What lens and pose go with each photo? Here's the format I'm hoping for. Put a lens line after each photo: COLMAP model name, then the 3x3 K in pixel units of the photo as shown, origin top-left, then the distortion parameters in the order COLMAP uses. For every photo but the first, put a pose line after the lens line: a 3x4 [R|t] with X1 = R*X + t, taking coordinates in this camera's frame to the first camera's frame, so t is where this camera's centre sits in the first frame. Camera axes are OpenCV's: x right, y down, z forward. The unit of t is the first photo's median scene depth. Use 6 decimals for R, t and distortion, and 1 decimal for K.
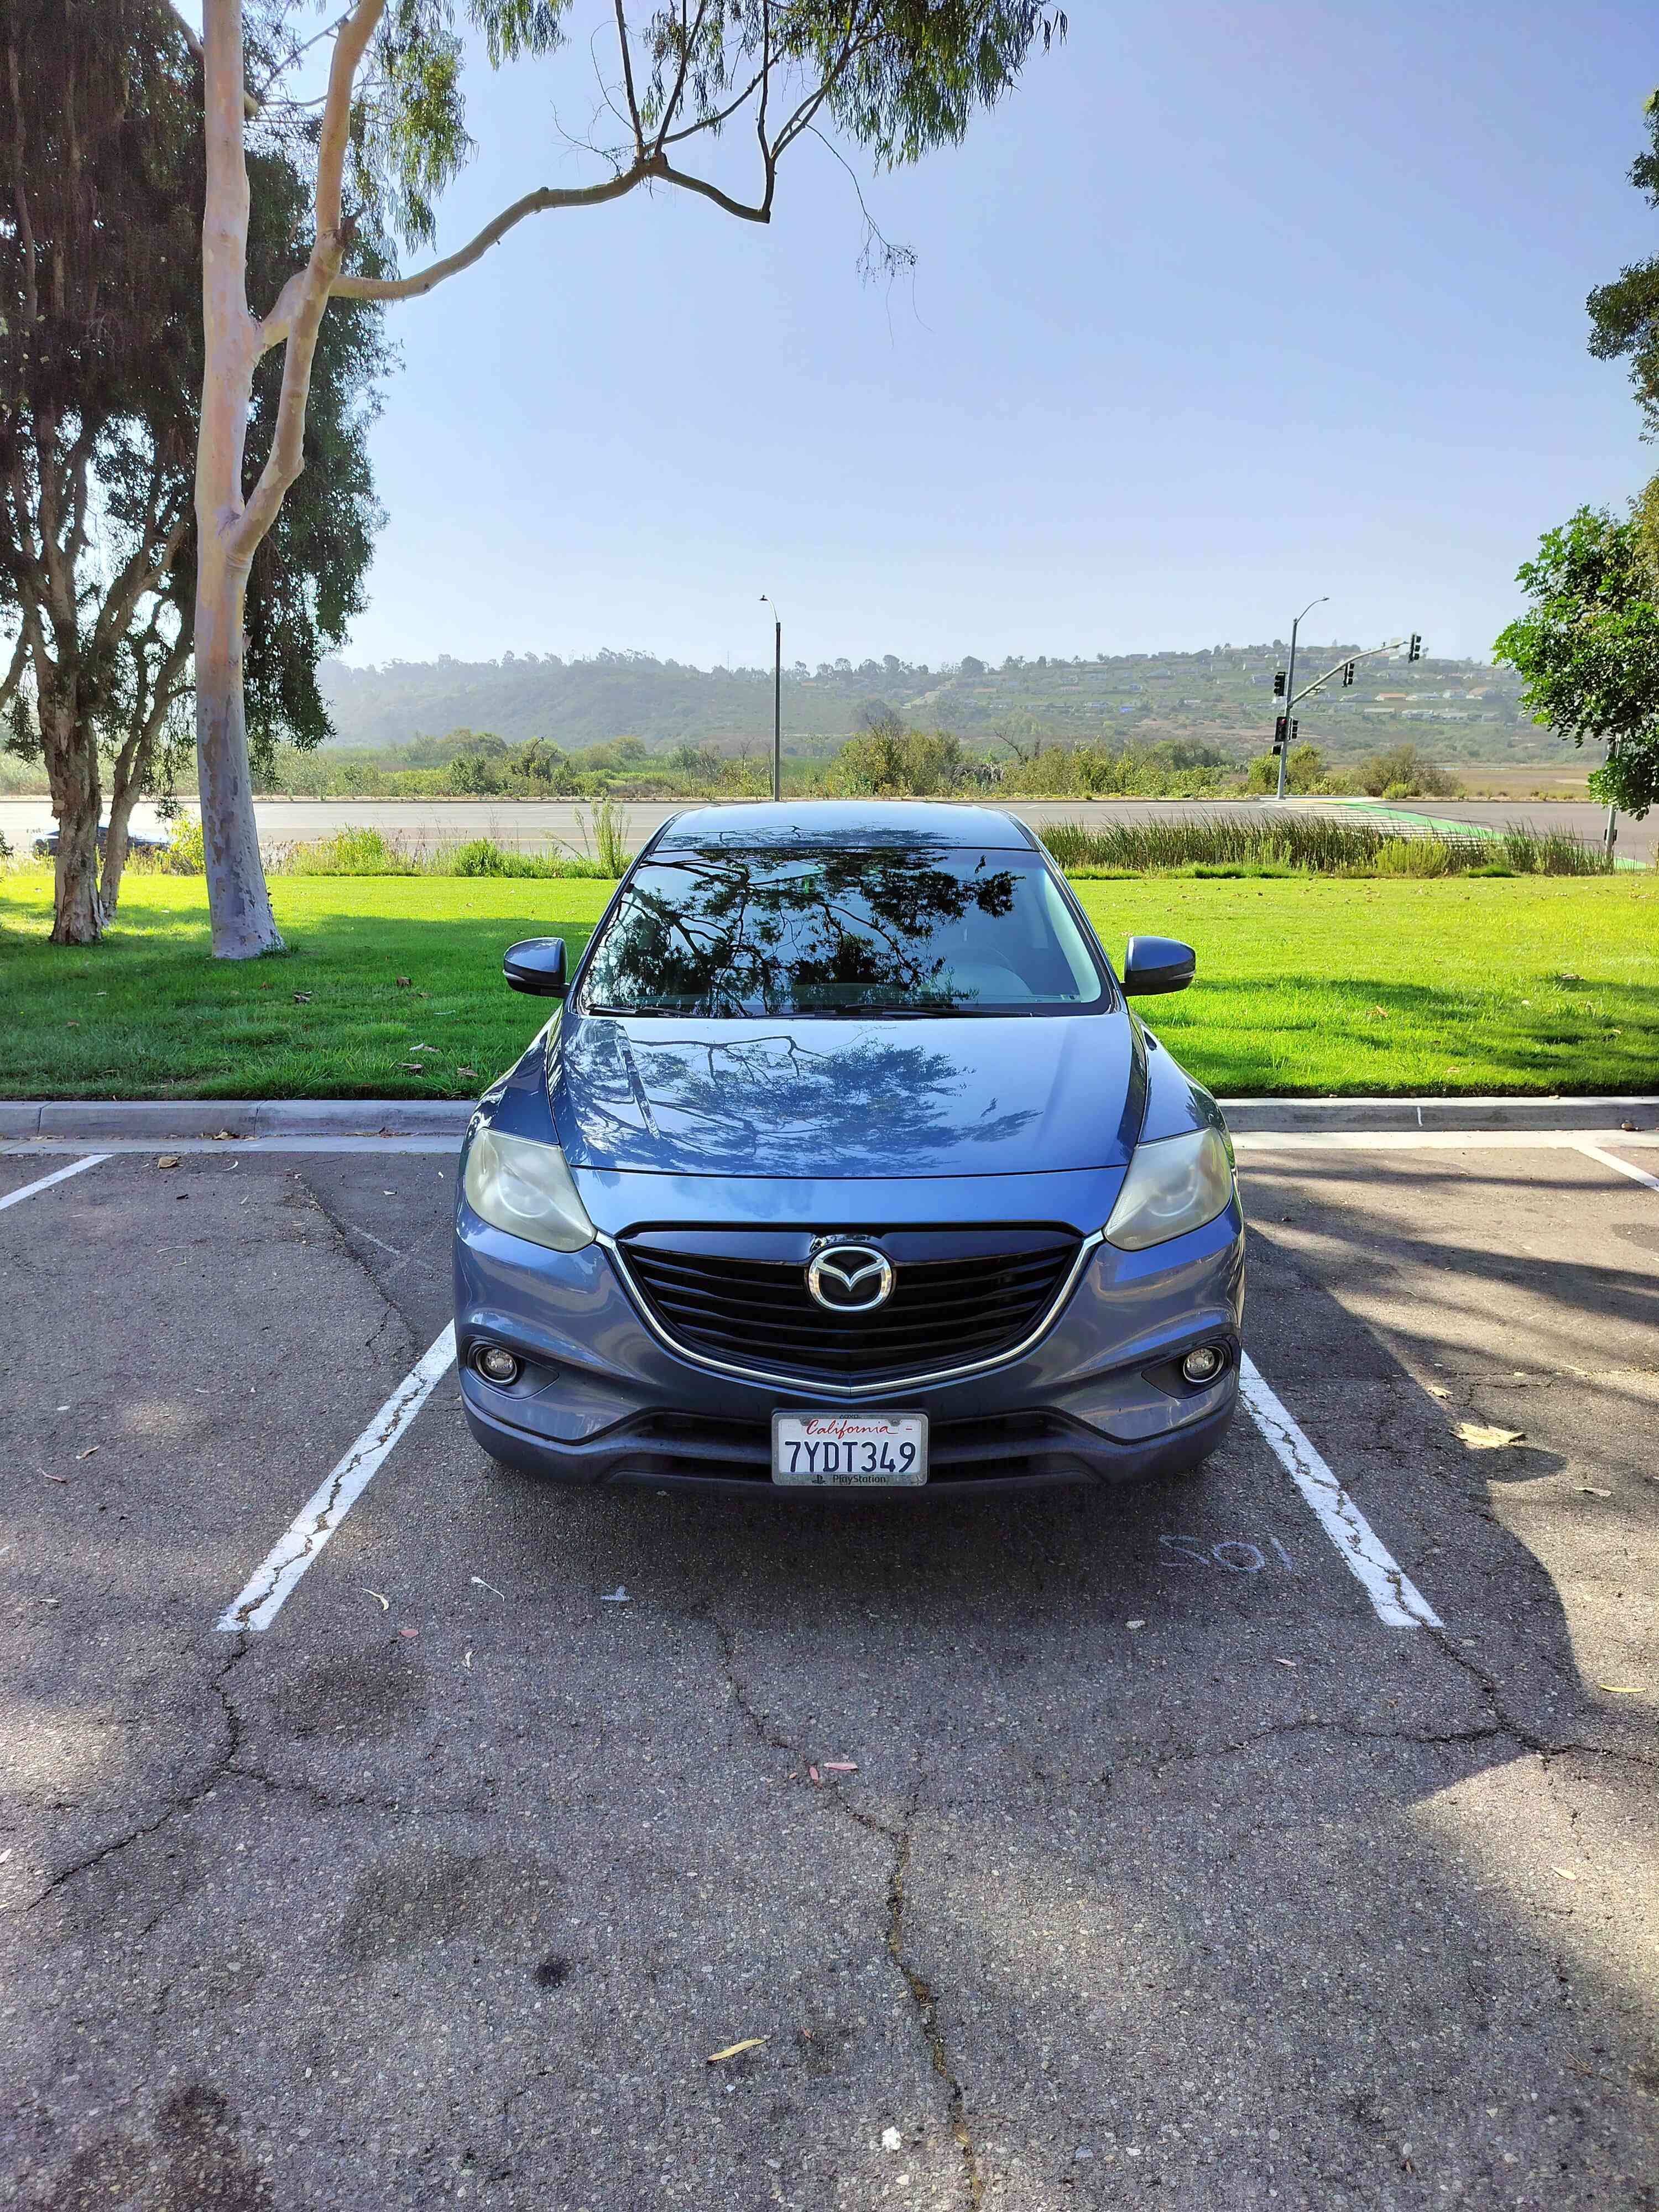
lens RADIAL K [[1557.5, 0, 821.2], [0, 1557.5, 1113.3], [0, 0, 1]] dist [-0.006698, -0.014005]
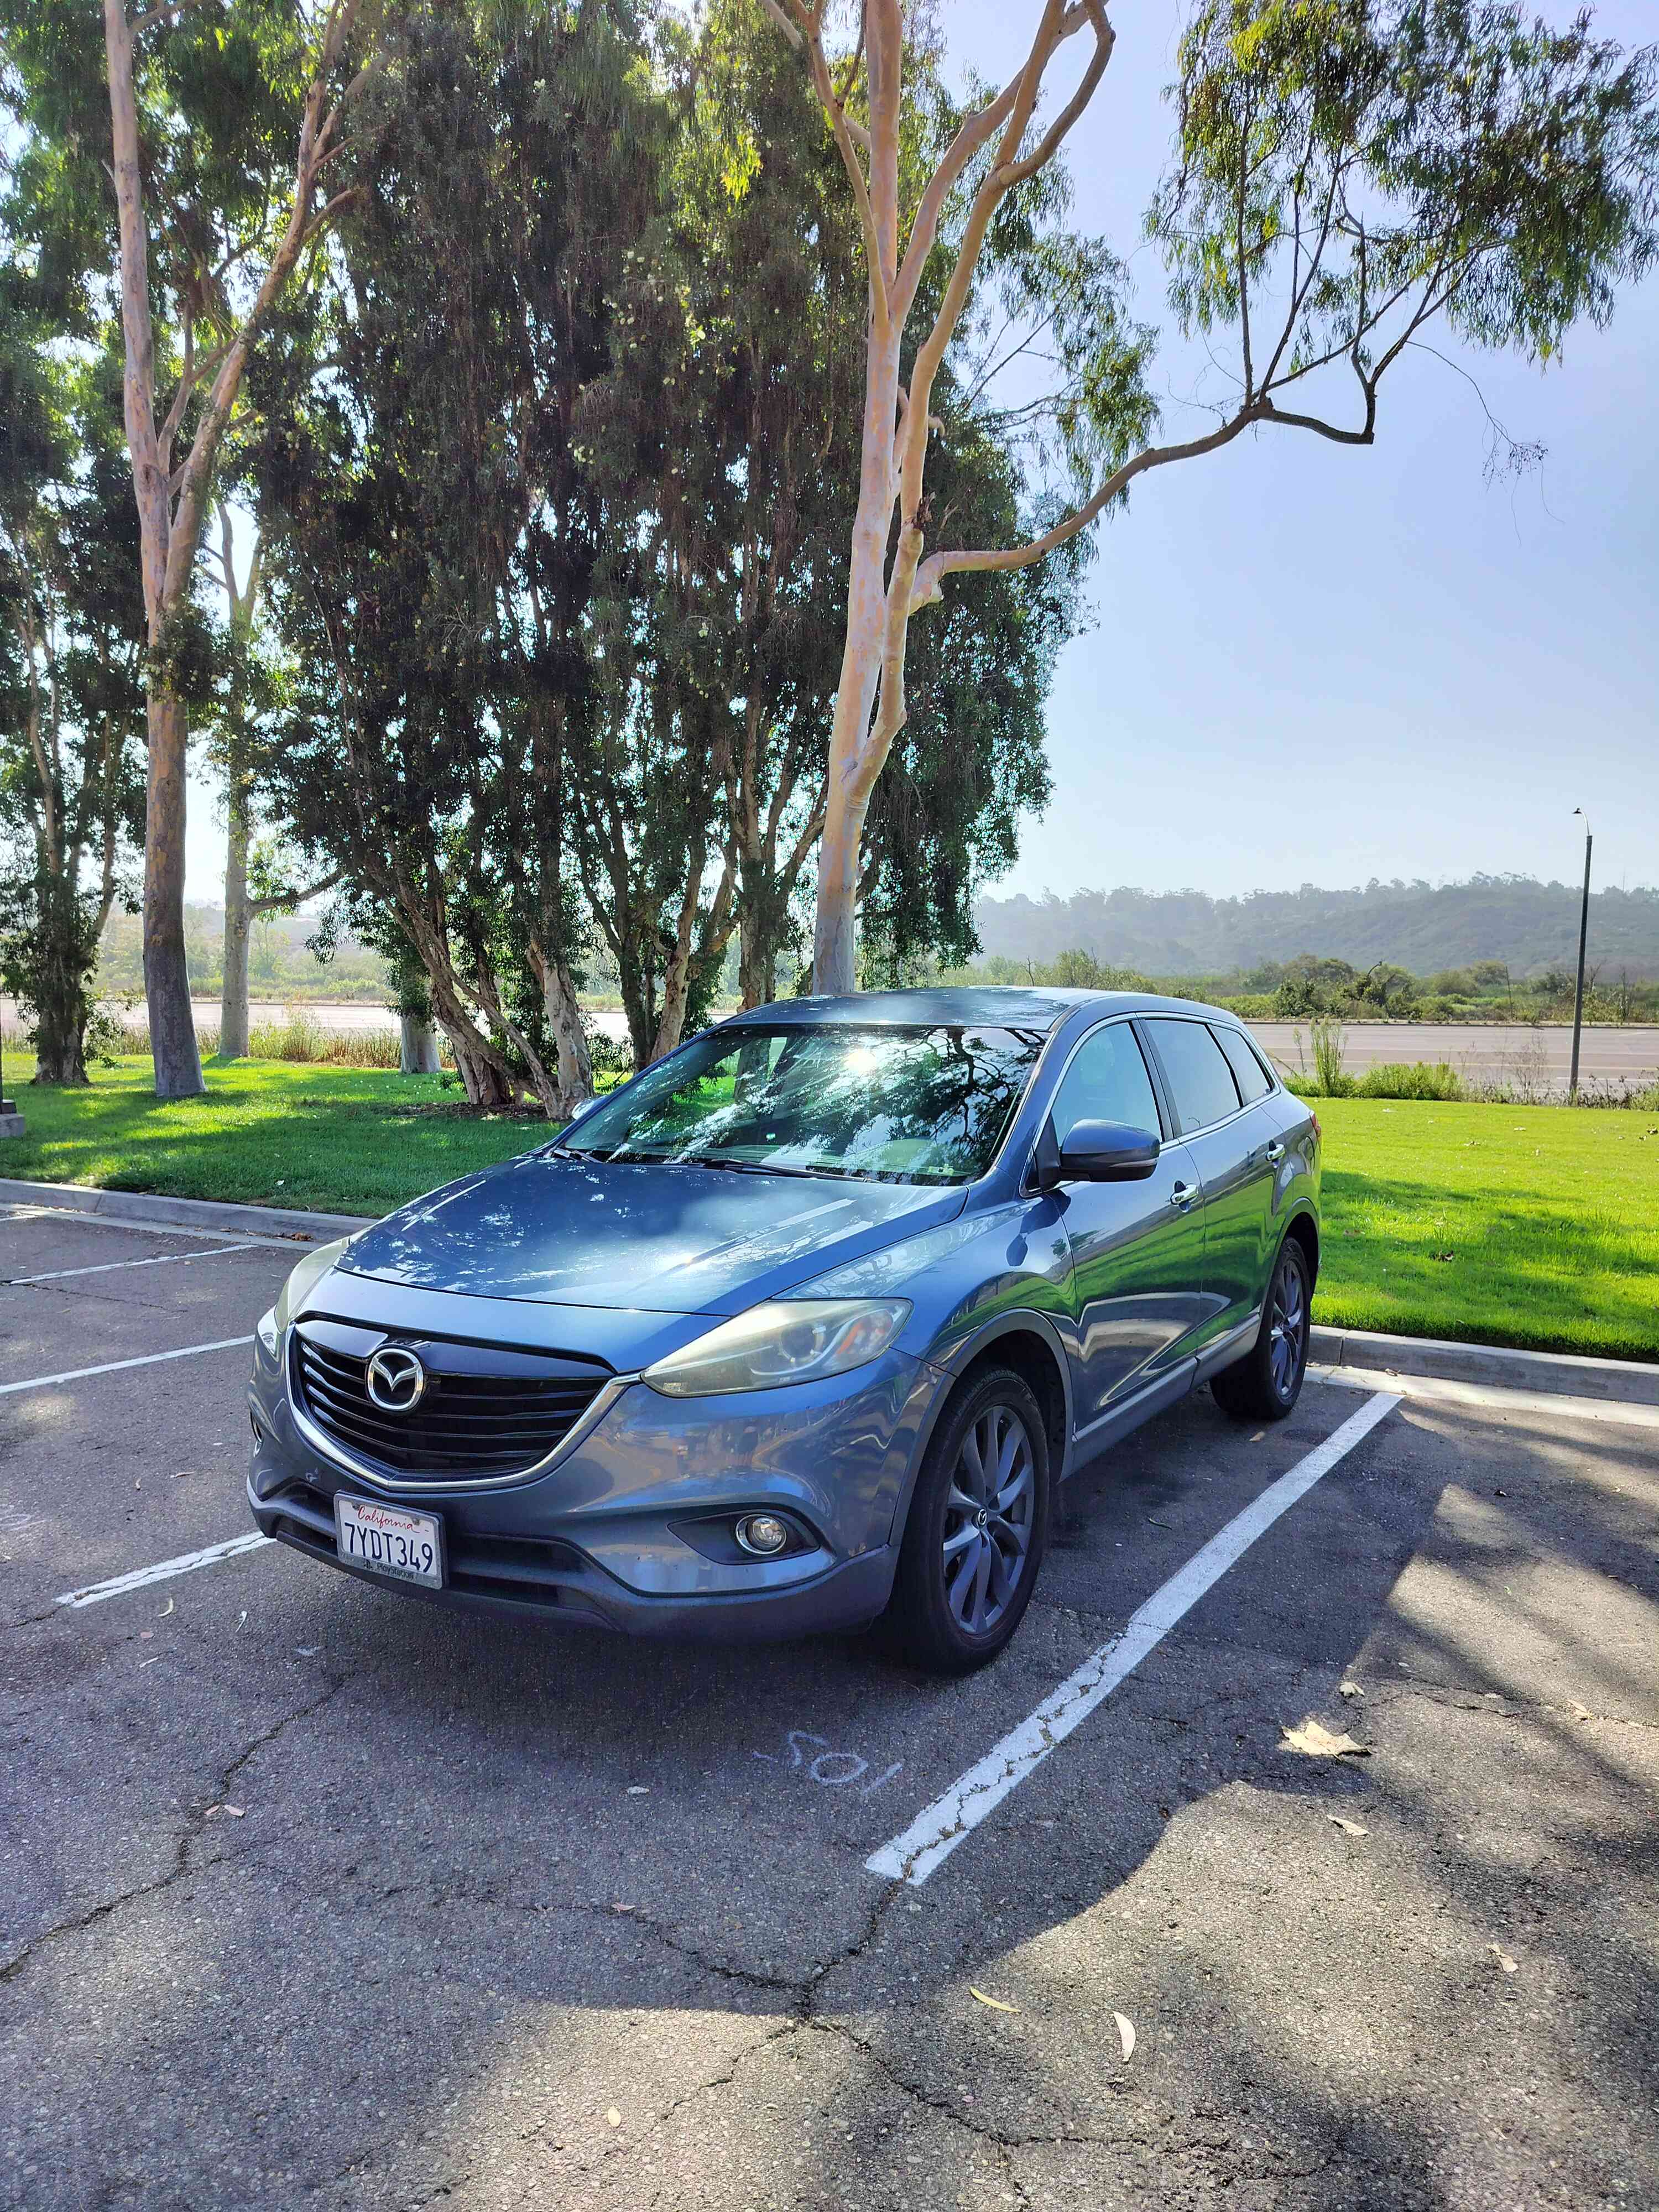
lens RADIAL K [[1557.5, 0, 826.6], [0, 1557.5, 1096.0], [0, 0, 1]] dist [-0.006698, -0.014005]
pose [[0.864951, 0.031253, -0.500882, 0.783383], [-0.107045, 0.986580, -0.123291, 0.010916], [0.490307, 0.160258, 0.856689, 0.165660]]
